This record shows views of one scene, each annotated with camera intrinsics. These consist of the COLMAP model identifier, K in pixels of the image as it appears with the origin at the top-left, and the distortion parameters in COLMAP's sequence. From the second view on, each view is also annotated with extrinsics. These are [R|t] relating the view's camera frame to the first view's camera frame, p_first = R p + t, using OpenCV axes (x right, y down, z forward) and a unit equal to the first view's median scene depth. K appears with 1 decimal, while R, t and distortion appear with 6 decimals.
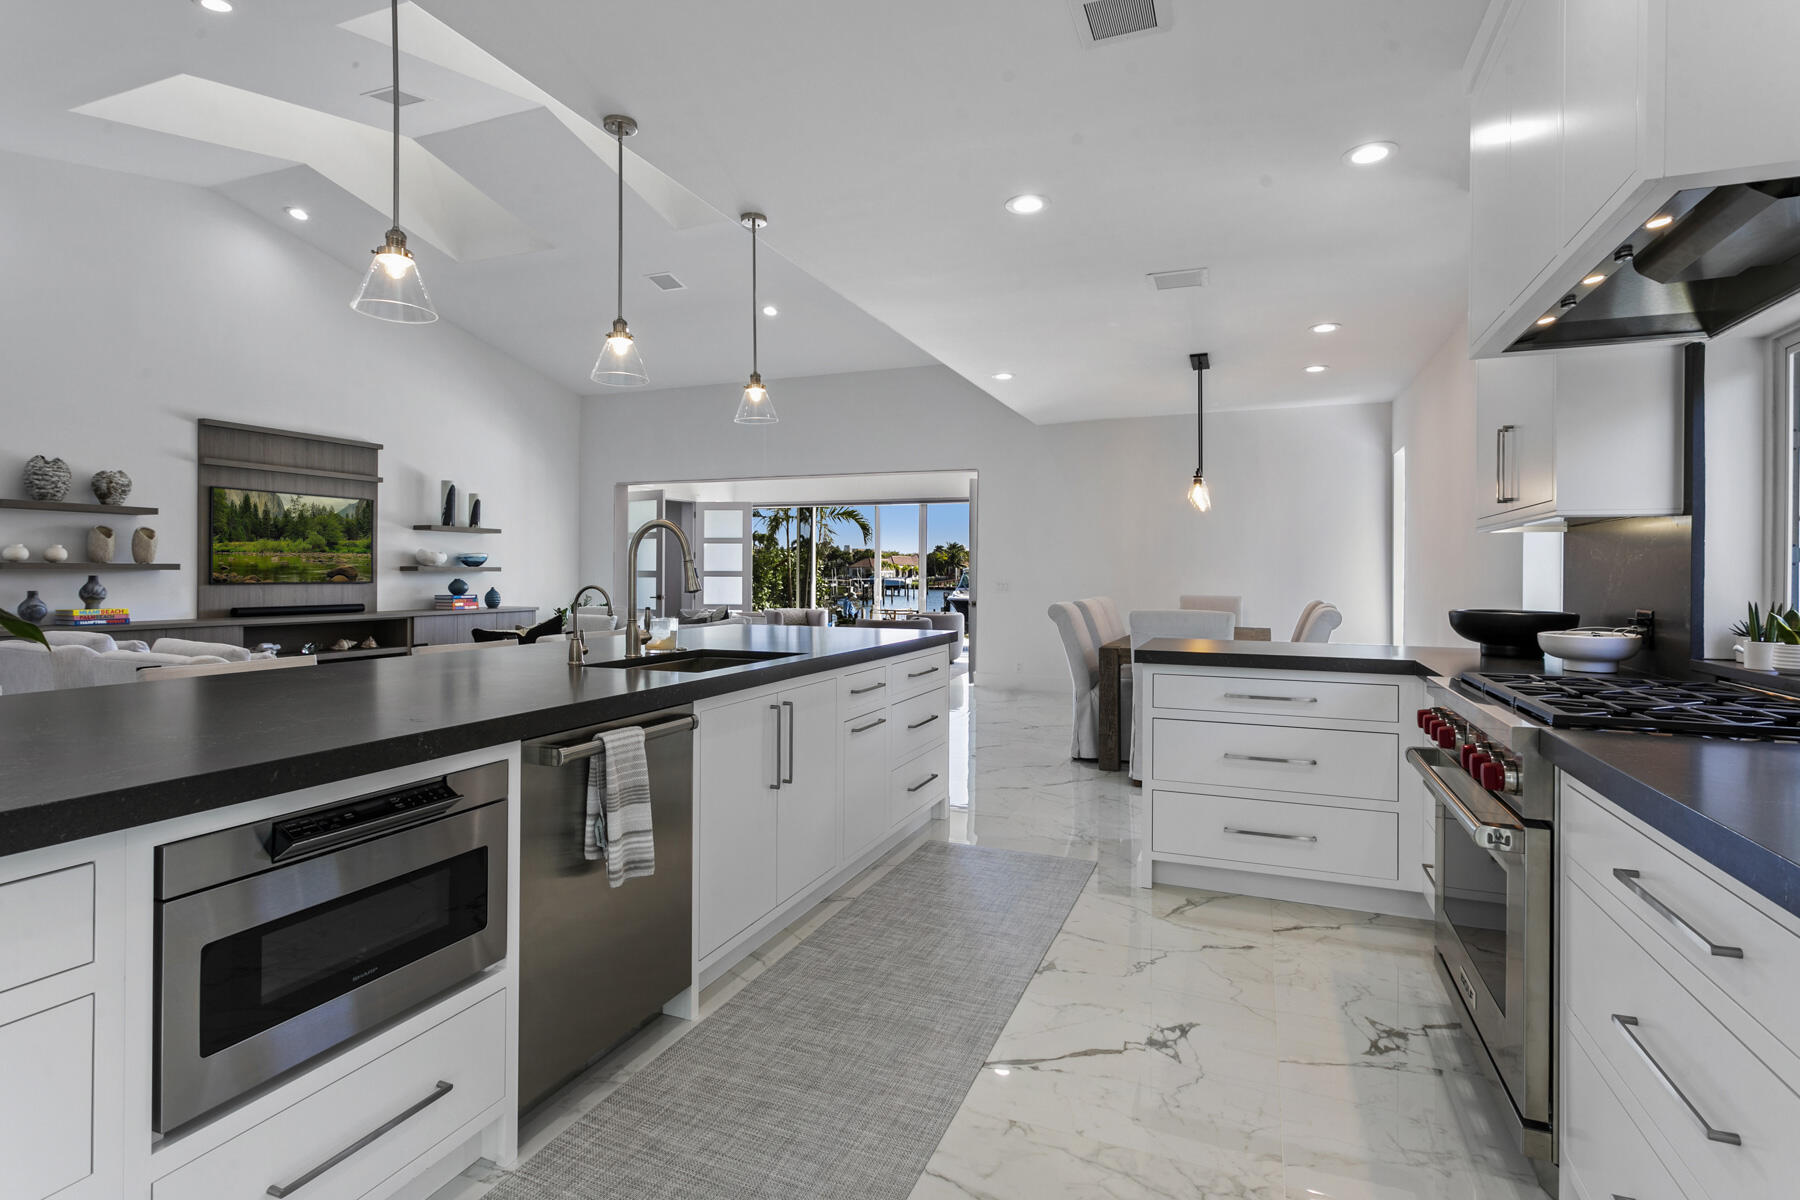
lens RADIAL K [[874.0, 0, 908.4], [0, 874.0, 572.2], [0, 0, 1]] dist [0.004072, 0.000399]
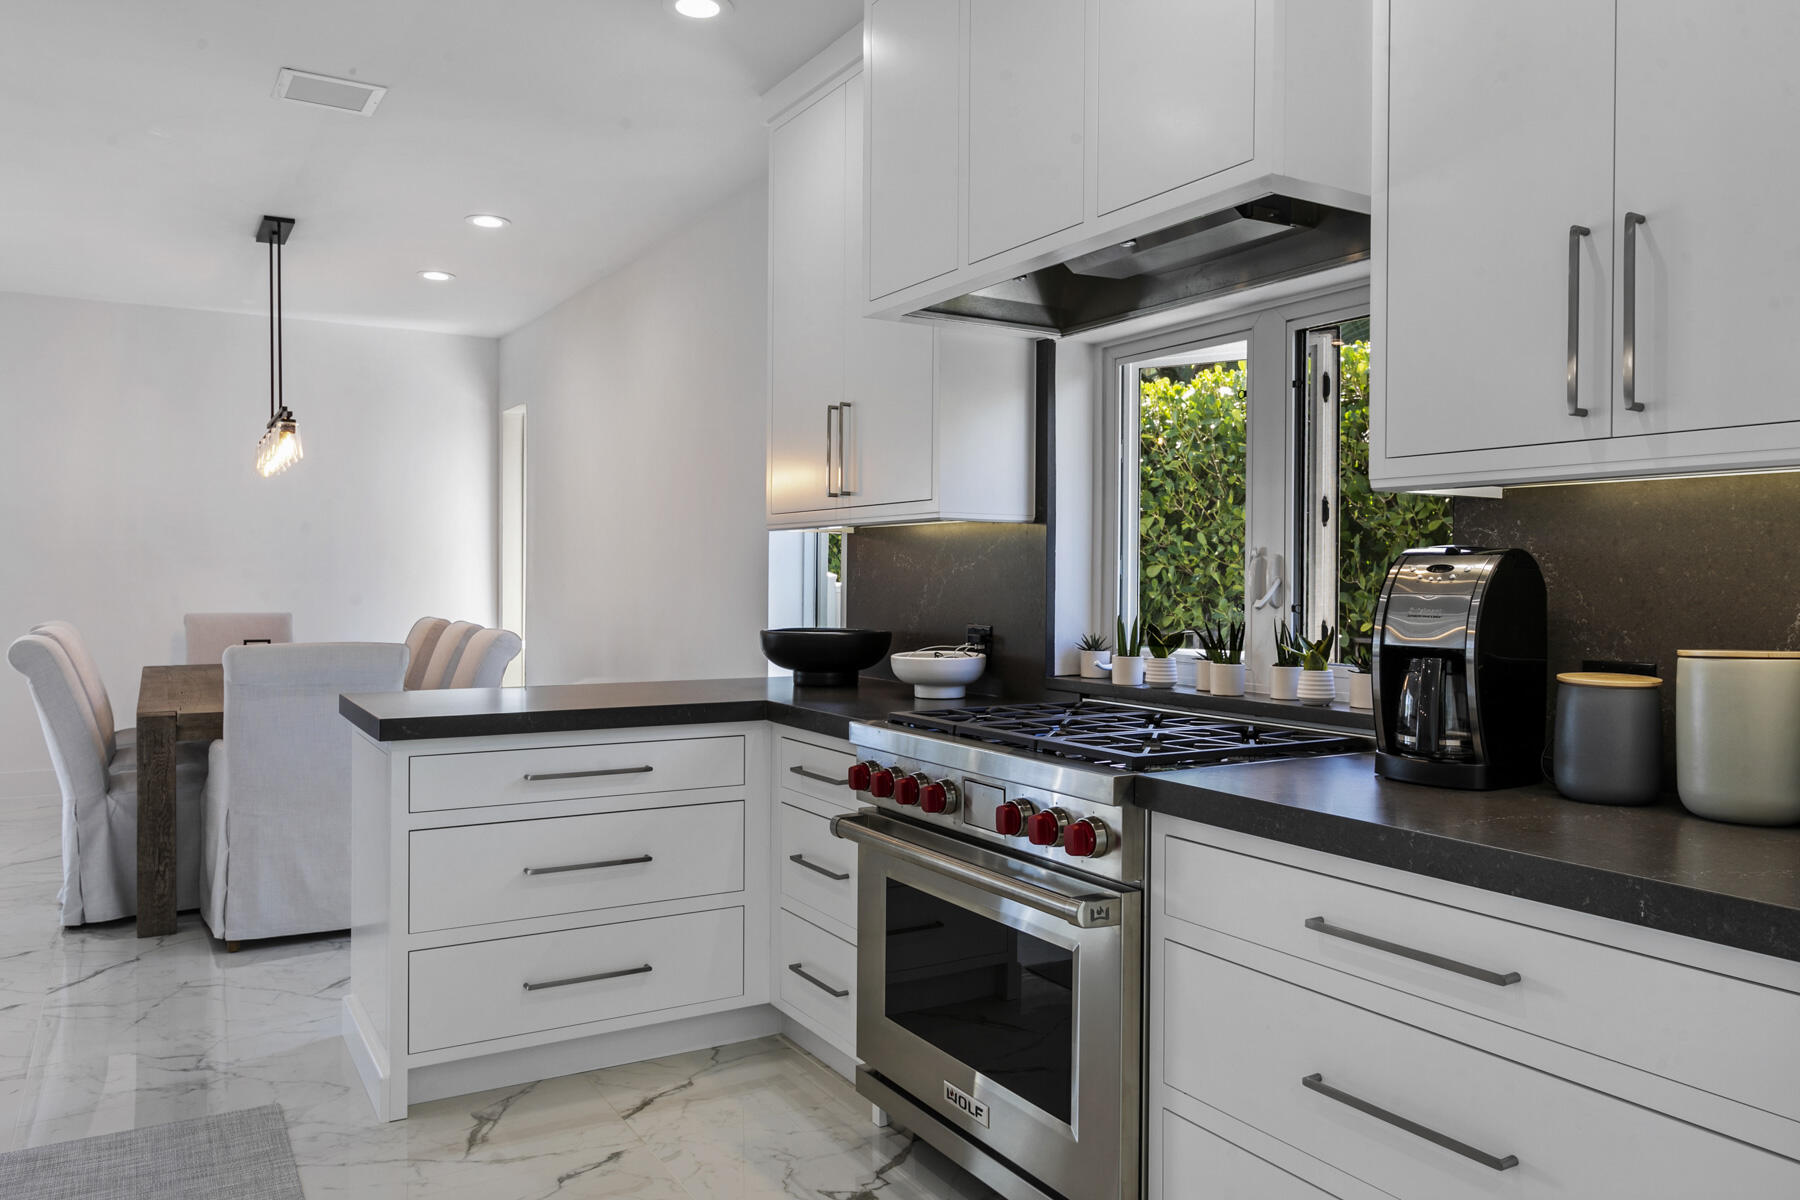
lens RADIAL K [[1287.5, 0, 893.2], [0, 1287.5, 584.7], [0, 0, 1]] dist [0.008586, -0.003133]
pose [[0.616379, -0.008576, 0.787403, -0.219331], [-0.001412, 0.999927, 0.011996, -0.012078], [-0.787449, -0.008506, 0.616322, 0.215488]]
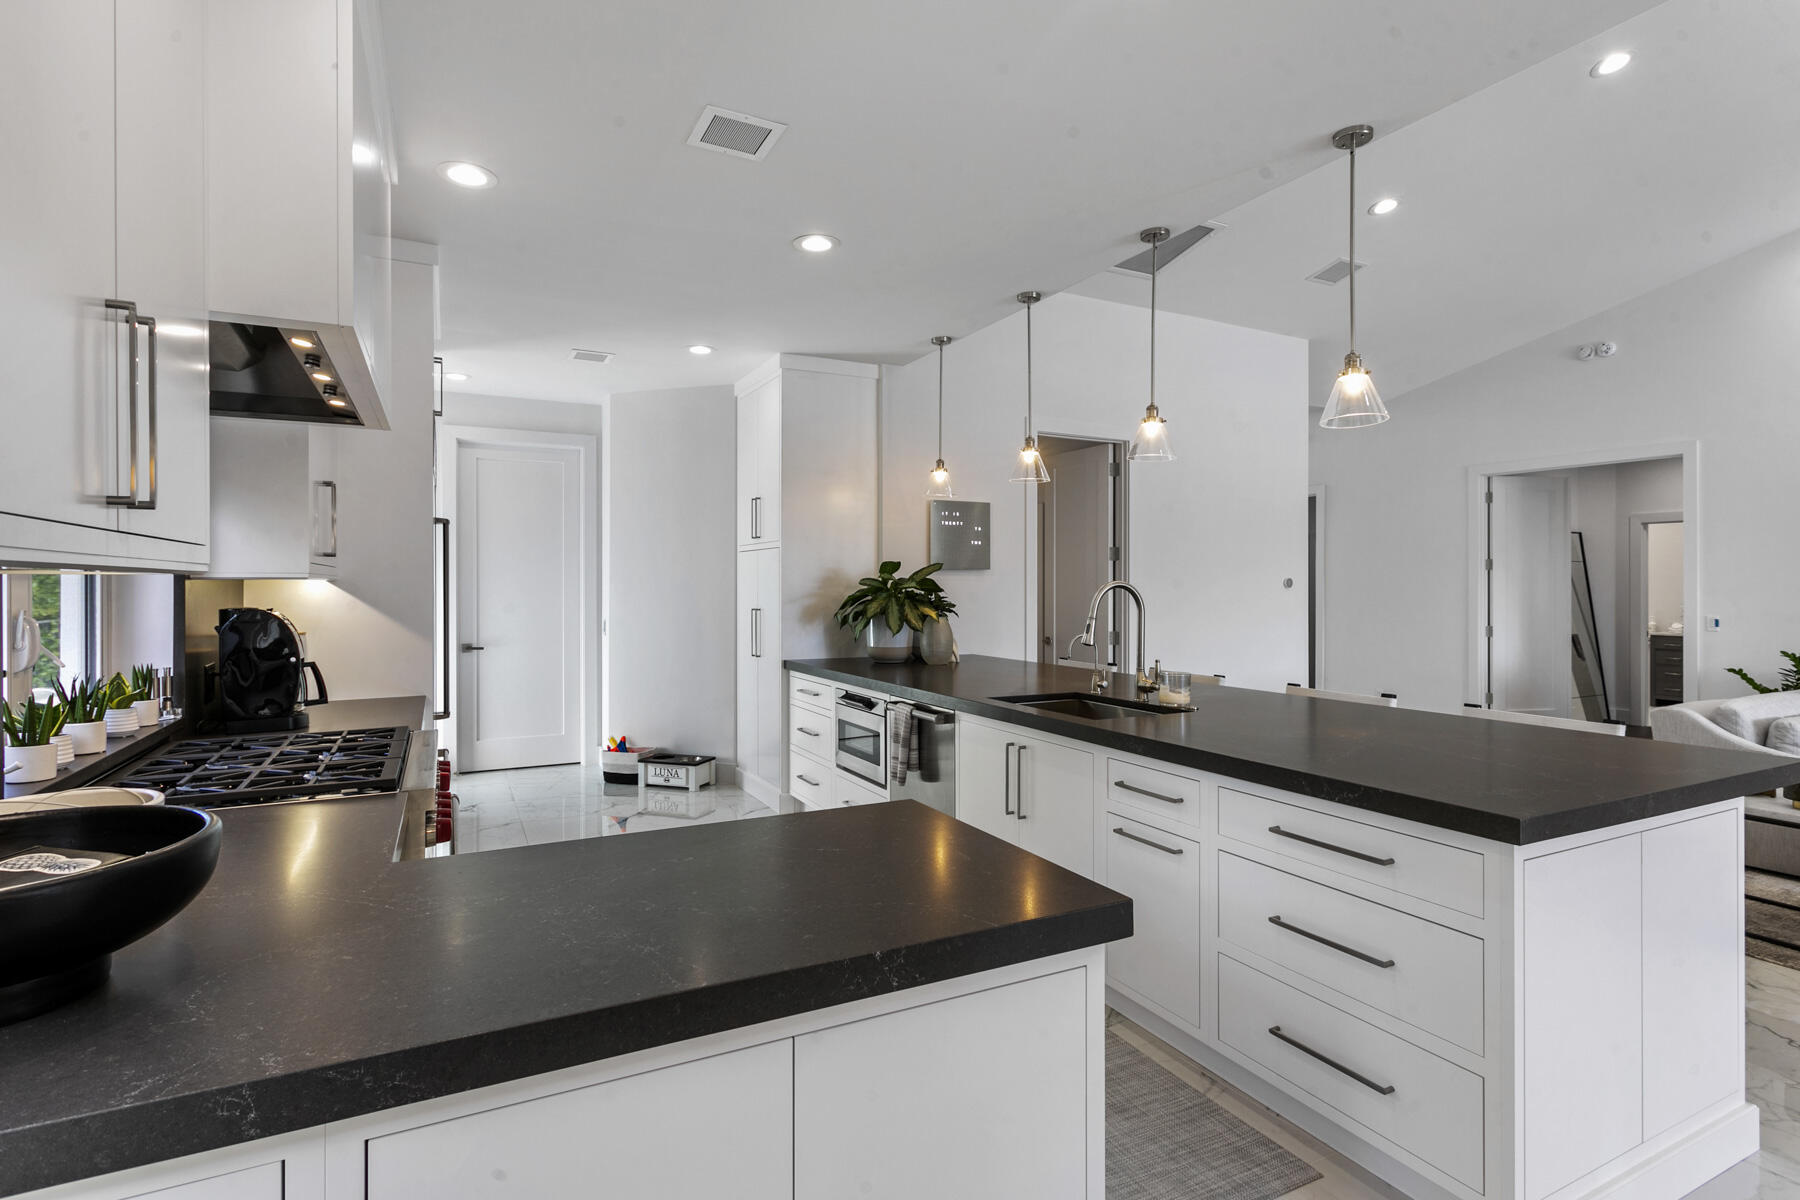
lens RADIAL K [[874.0, 0, 923.9], [0, 874.0, 587.6], [0, 0, 1]] dist [0.004072, 0.000399]
pose [[-0.652527, -0.004162, -0.757754, 0.697574], [-0.003081, 0.999991, -0.002840, -0.042151], [0.757759, 0.000482, -0.652535, 1.439293]]
